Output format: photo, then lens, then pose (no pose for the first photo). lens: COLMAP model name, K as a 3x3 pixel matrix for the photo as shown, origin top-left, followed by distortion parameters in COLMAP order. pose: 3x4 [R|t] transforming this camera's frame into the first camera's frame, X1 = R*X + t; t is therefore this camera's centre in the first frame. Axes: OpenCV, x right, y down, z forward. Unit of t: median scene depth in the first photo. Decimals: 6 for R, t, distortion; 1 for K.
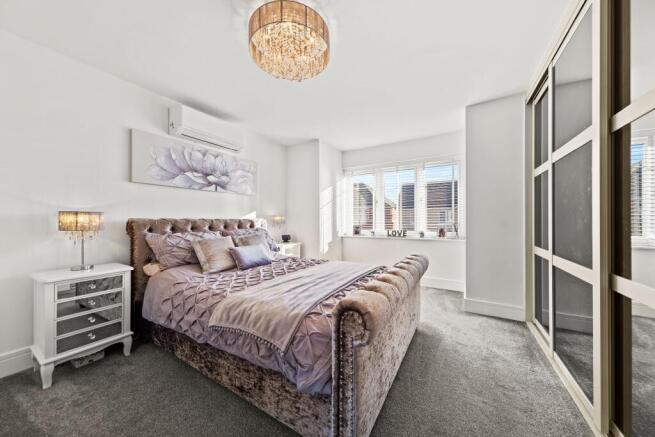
lens RADIAL K [[228.5, 0, 324.2], [0, 228.5, 218.9], [0, 0, 1]] dist [-0.001753, 0.000090]
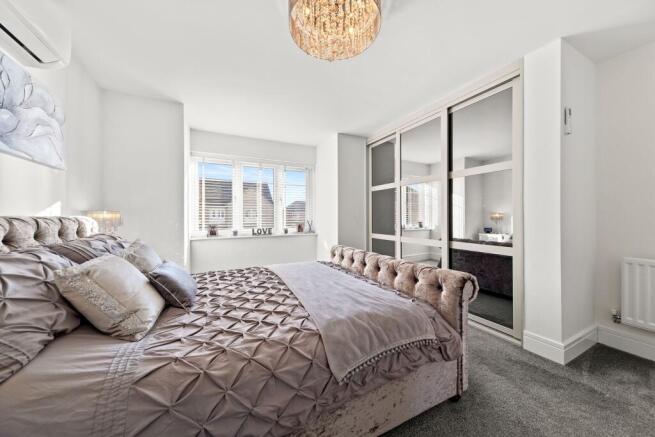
lens RADIAL K [[228.5, 0, 331.1], [0, 228.5, 217.0], [0, 0, 1]] dist [-0.001753, 0.000090]
pose [[0.512547, -0.001344, 0.858658, -0.426646], [0.002672, 0.999996, -0.000030, 0.001836], [-0.858655, 0.002310, 0.512549, 0.264925]]
